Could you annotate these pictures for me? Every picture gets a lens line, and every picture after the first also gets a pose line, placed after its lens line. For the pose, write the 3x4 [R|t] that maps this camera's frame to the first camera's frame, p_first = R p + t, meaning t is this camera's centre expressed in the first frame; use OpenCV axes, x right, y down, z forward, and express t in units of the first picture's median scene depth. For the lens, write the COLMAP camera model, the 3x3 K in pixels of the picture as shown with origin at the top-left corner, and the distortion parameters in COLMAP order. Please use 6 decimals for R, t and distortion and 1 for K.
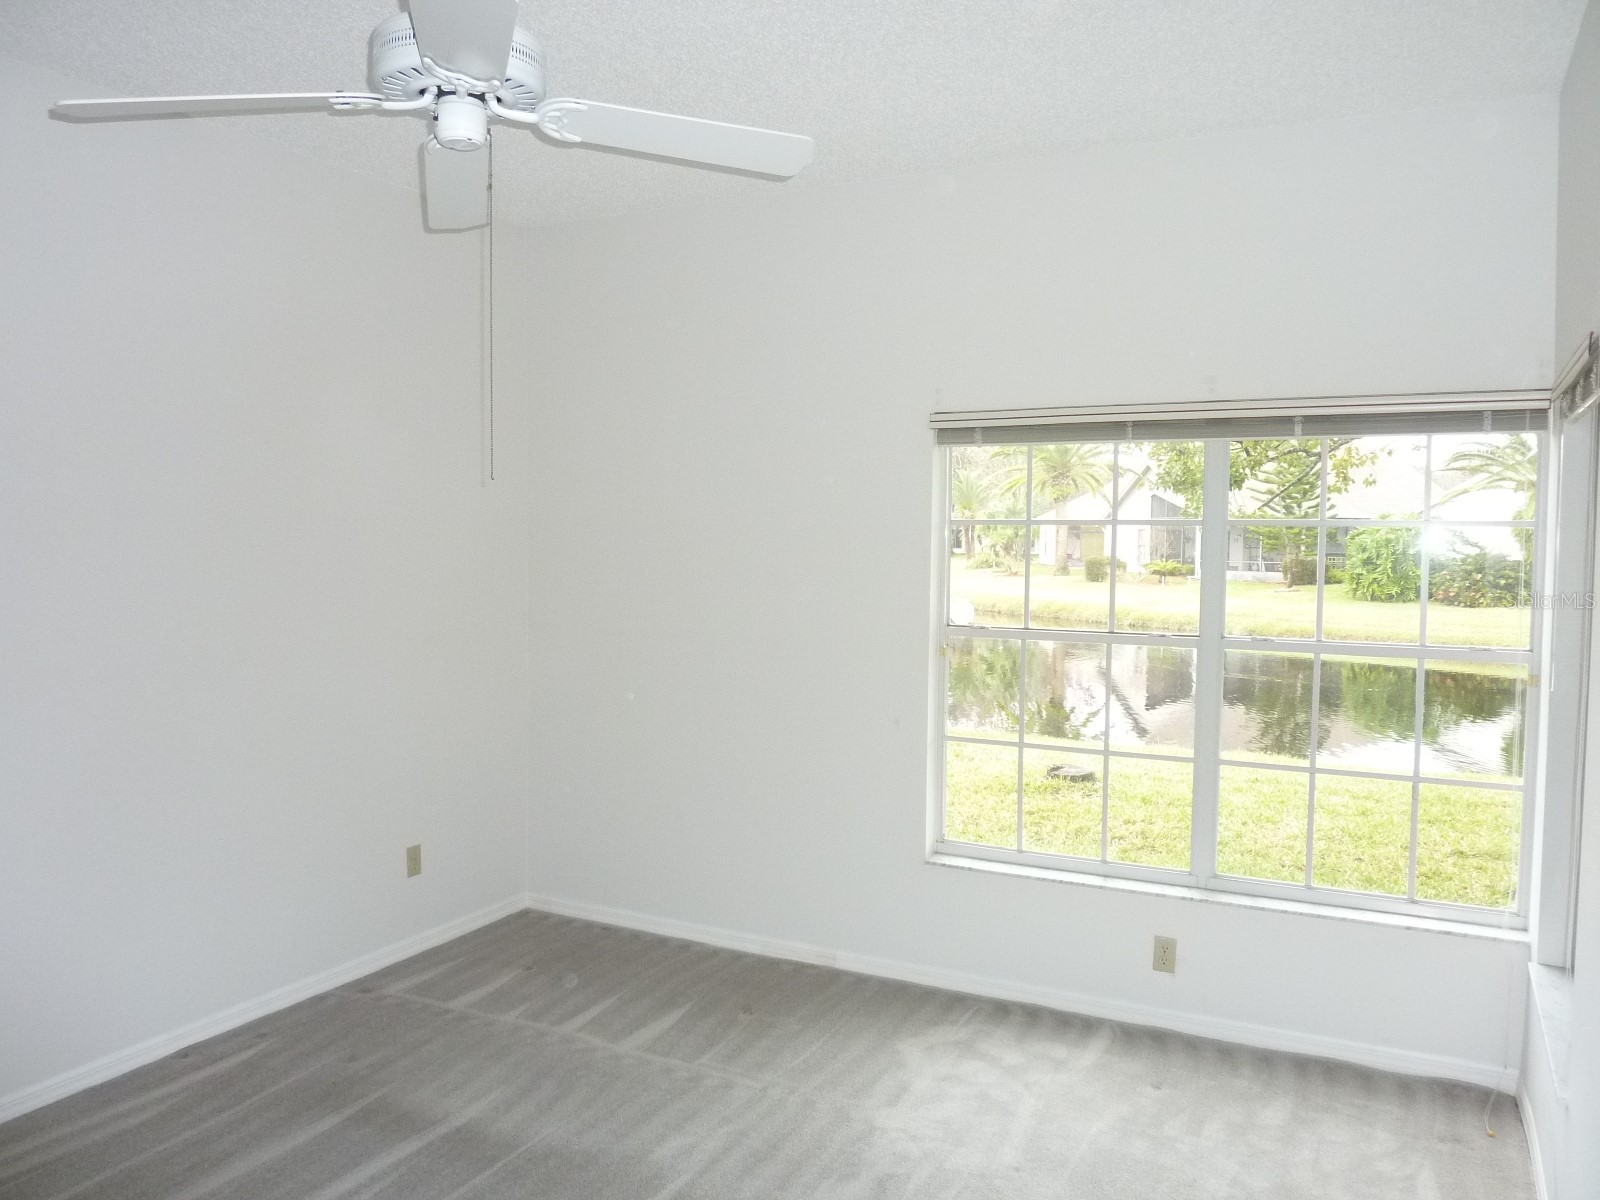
lens RADIAL K [[1237.9, 0, 800.0], [0, 1237.9, 600.0], [0, 0, 1]] dist [-0.007370, -0.002971]
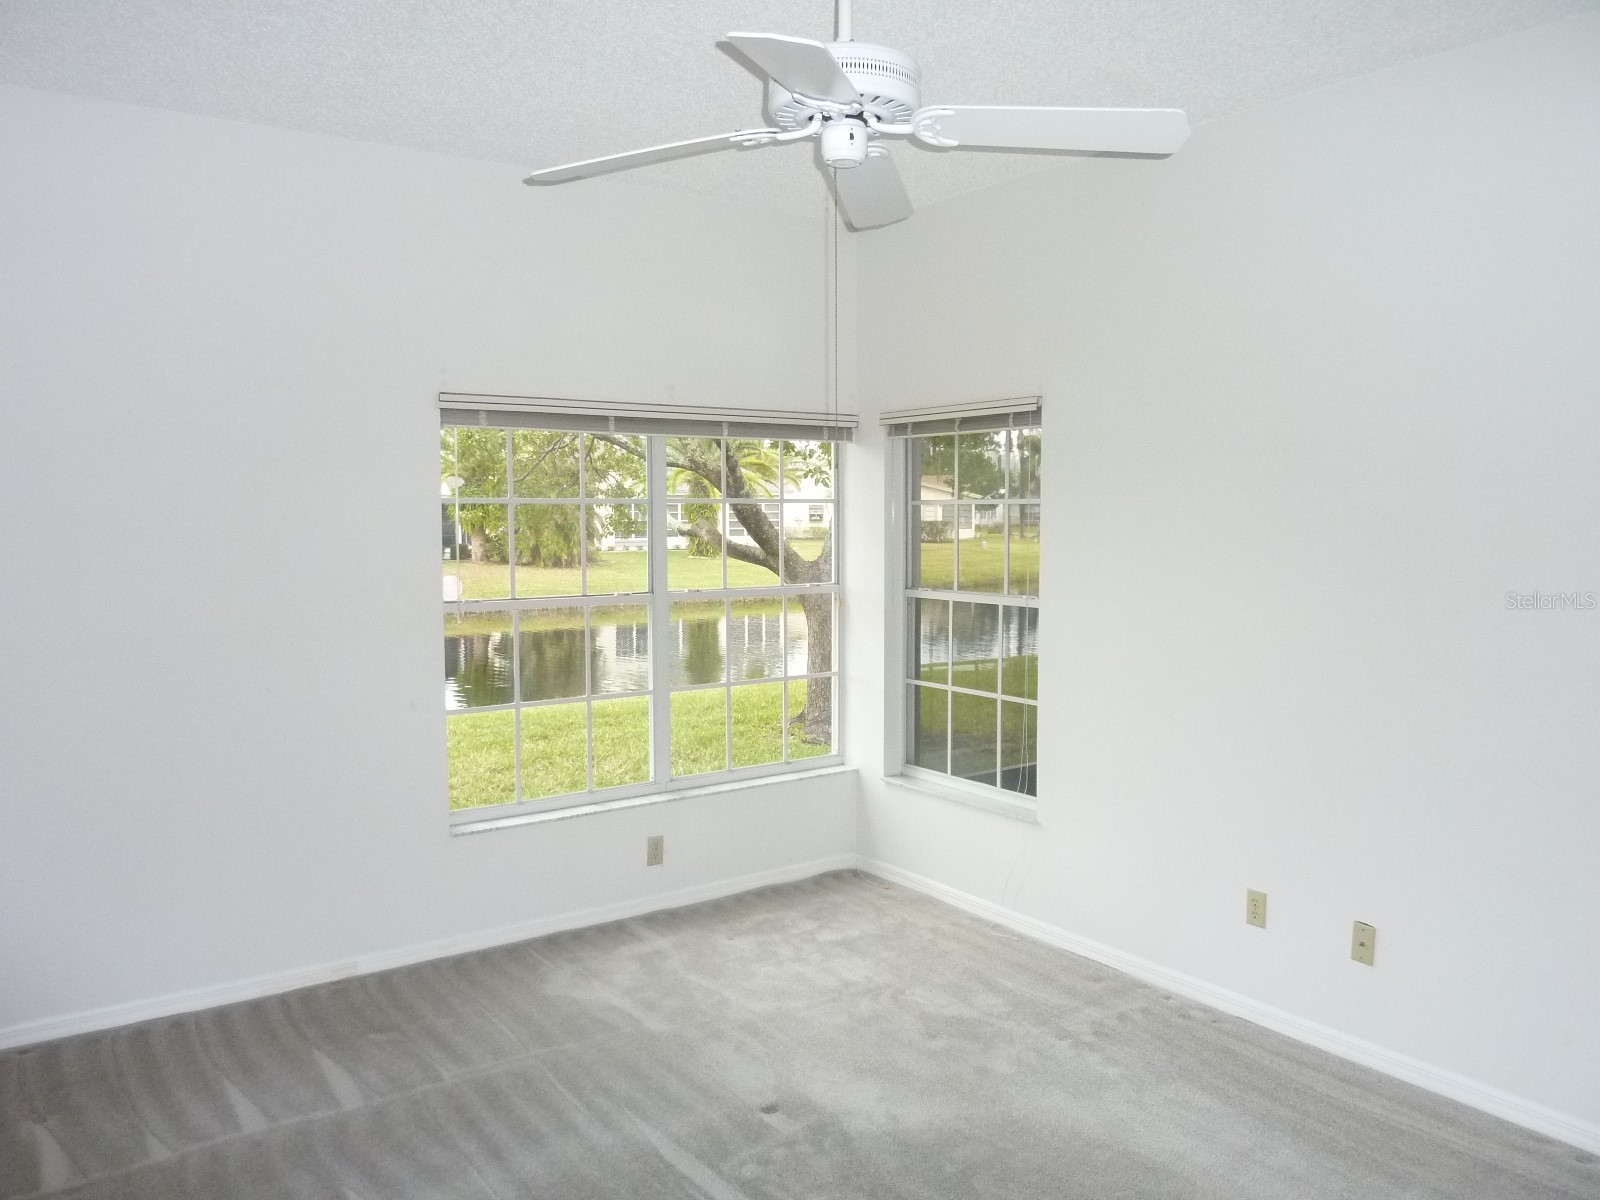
lens RADIAL K [[1237.9, 0, 800.0], [0, 1237.9, 600.0], [0, 0, 1]] dist [-0.007370, -0.002971]
pose [[0.458897, -0.073278, 0.885462, -0.737372], [0.055712, 0.997005, 0.053636, -0.022381], [-0.886741, 0.024718, 0.461605, 0.303448]]
